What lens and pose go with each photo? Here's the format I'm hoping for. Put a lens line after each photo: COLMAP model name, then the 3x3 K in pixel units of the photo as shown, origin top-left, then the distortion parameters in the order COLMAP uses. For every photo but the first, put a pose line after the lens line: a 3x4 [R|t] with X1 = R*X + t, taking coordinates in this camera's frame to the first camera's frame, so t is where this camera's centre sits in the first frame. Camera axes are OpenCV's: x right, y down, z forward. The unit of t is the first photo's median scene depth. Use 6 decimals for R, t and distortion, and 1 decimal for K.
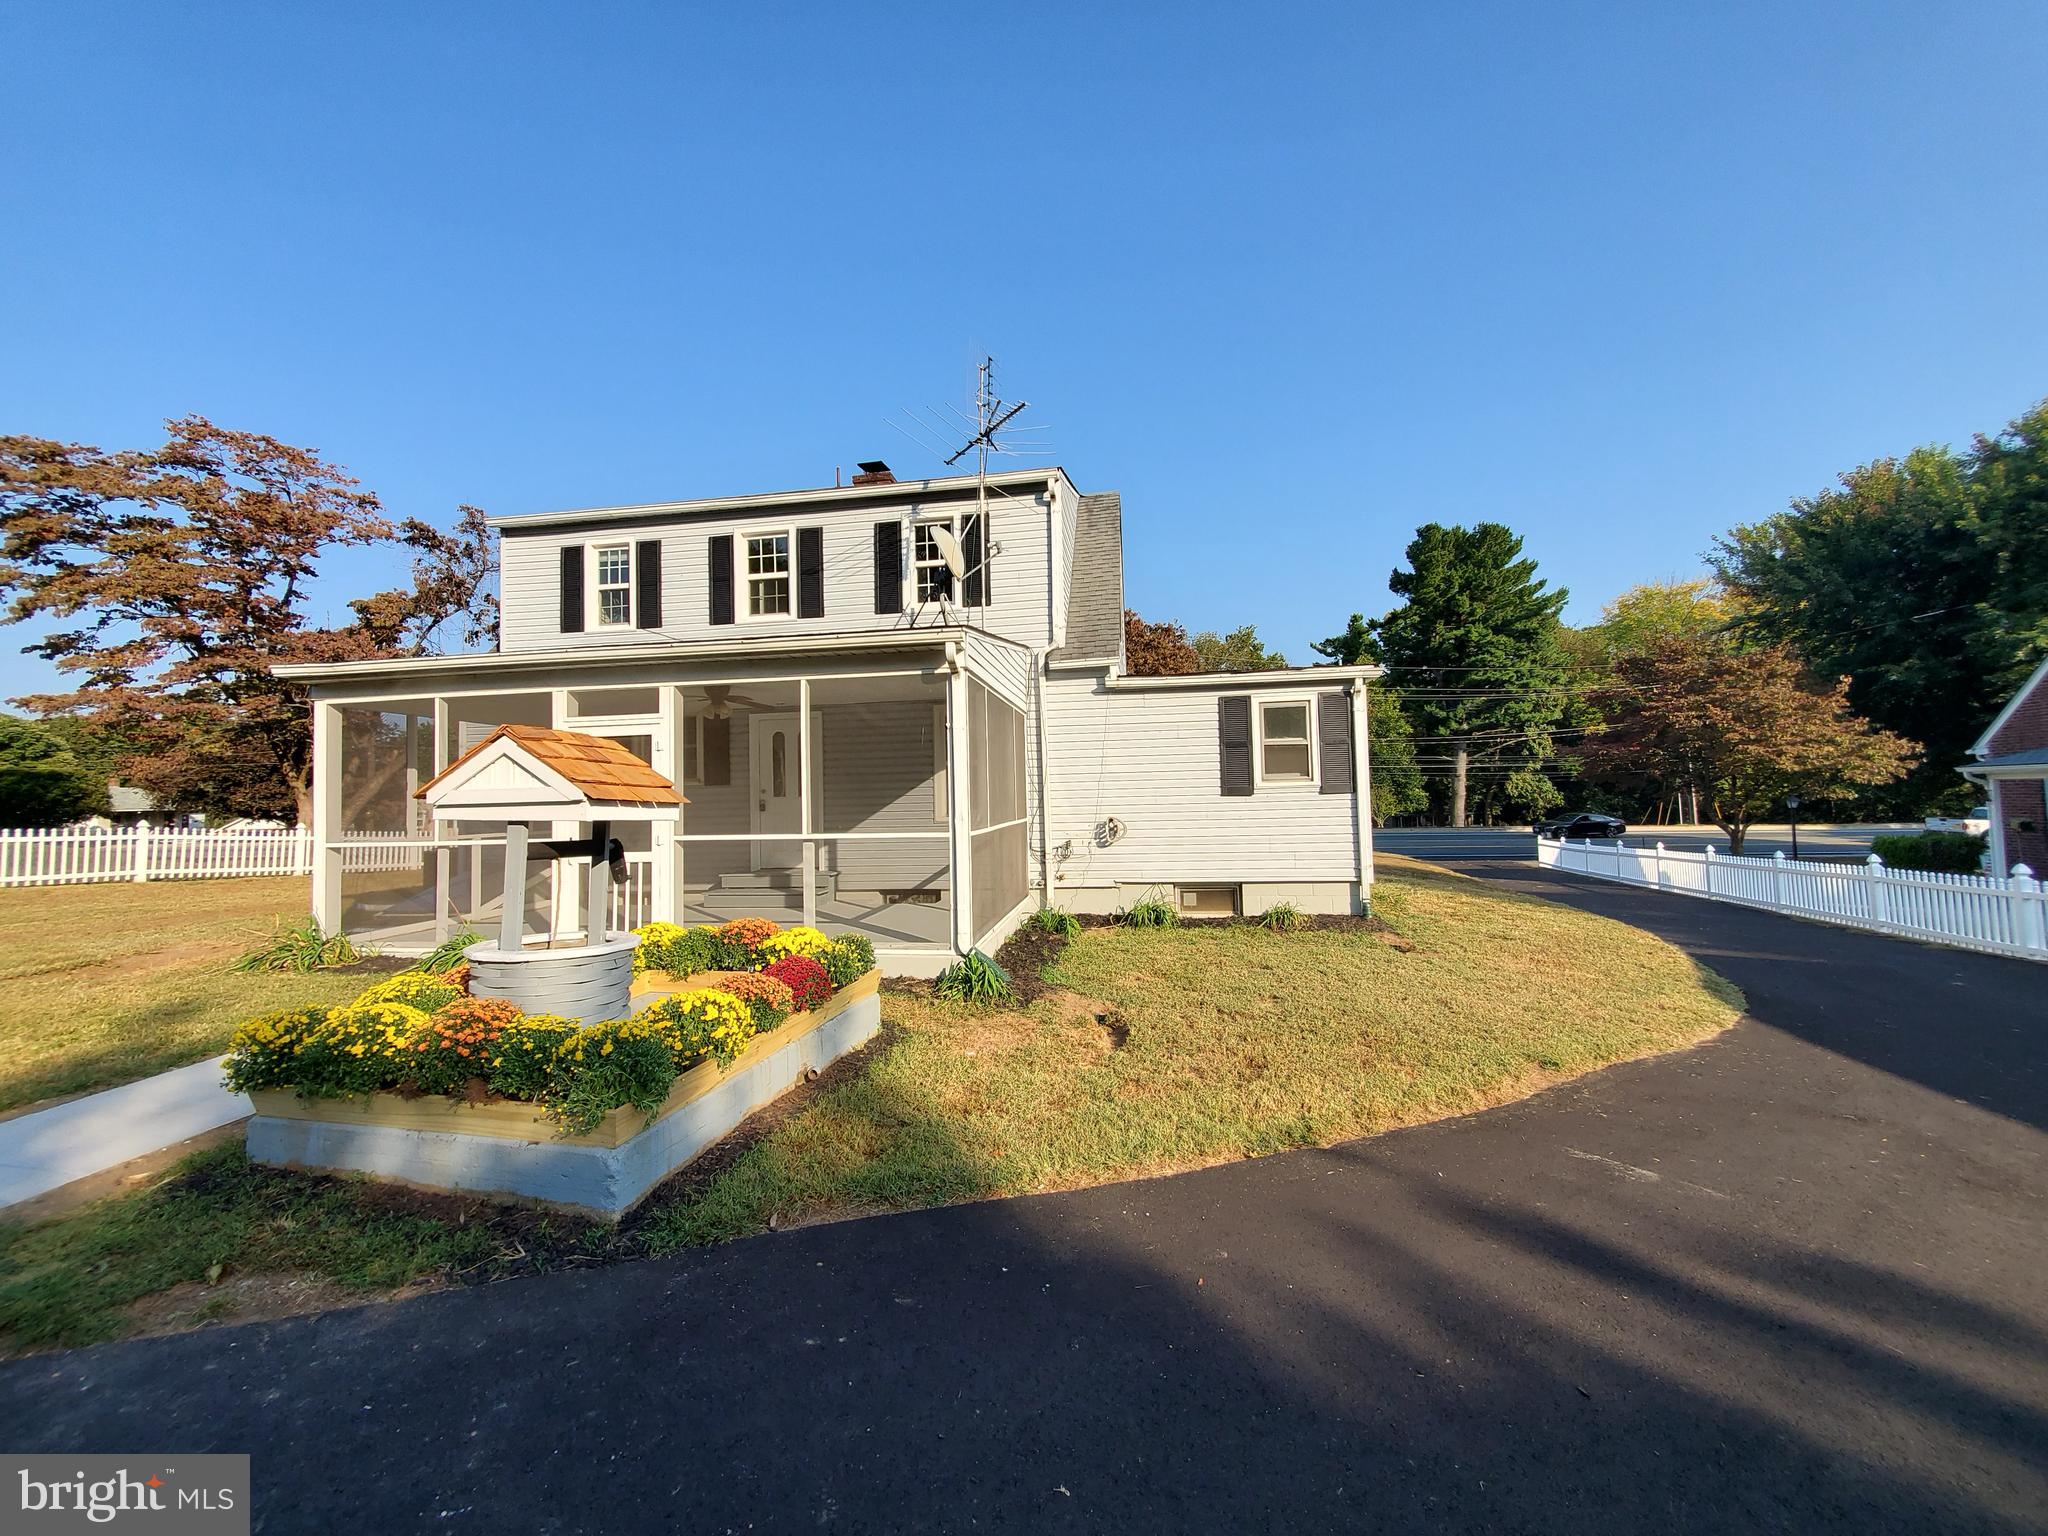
lens RADIAL K [[816.4, 0, 1041.0], [0, 816.4, 775.9], [0, 0, 1]] dist [0.012994, -0.003151]
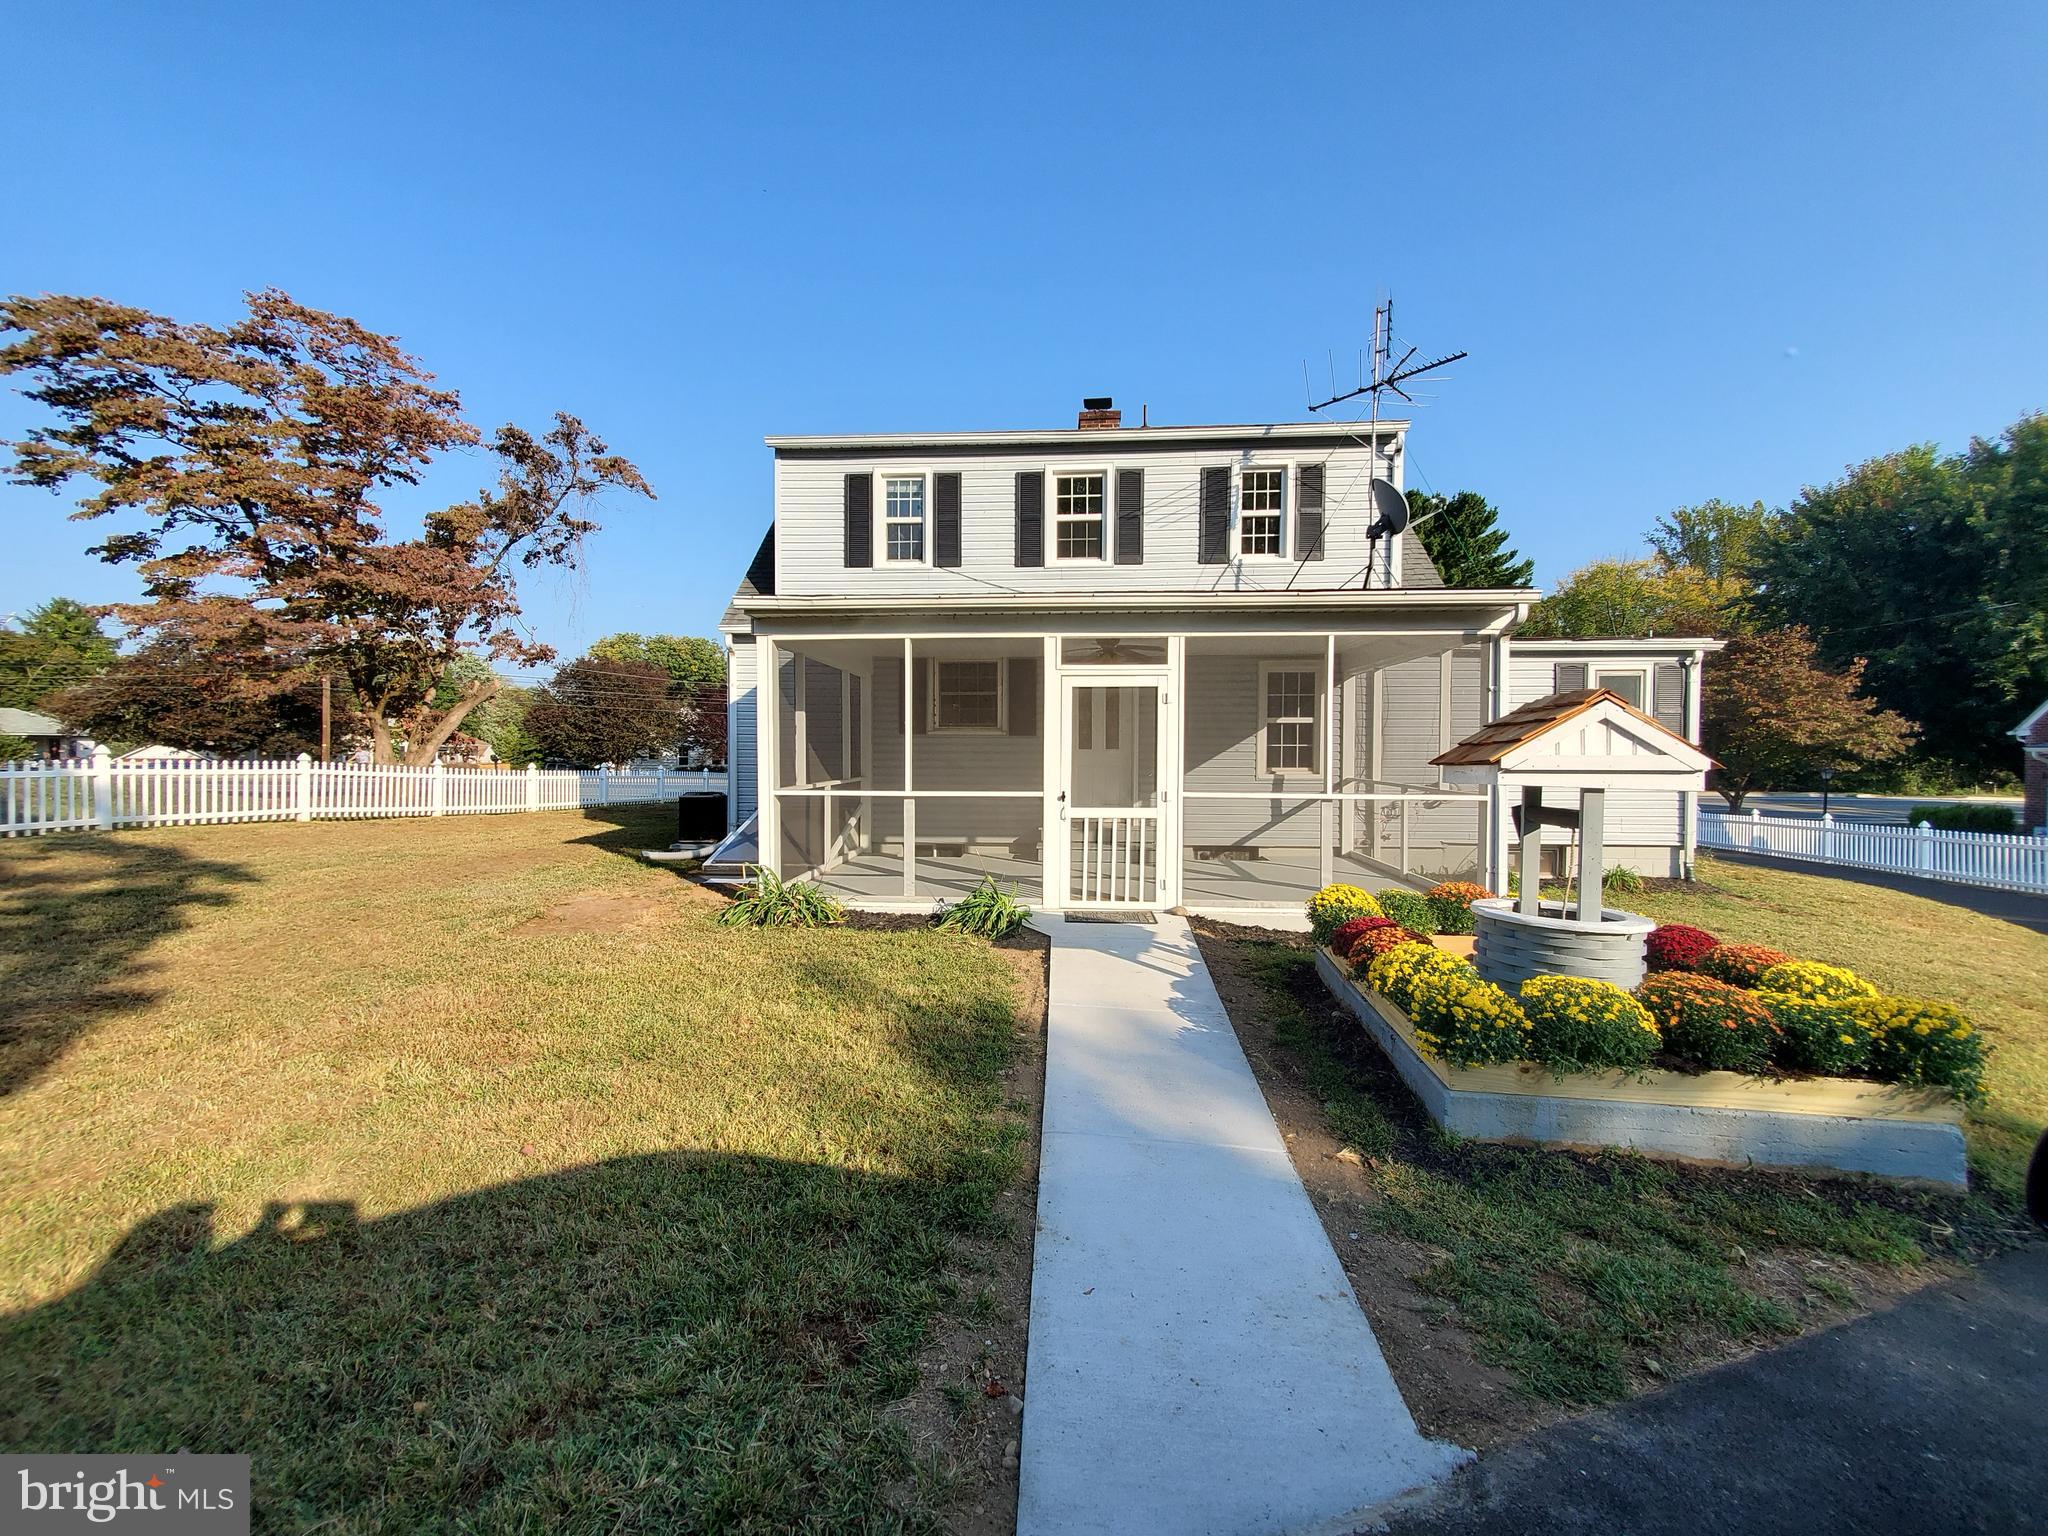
lens RADIAL K [[816.4, 0, 1031.2], [0, 816.4, 780.9], [0, 0, 1]] dist [0.012994, -0.003151]
pose [[0.995041, 0.023343, 0.096686, -0.298619], [-0.029865, 0.997334, 0.066576, 0.000273], [-0.094874, -0.069133, 0.993086, 0.022108]]
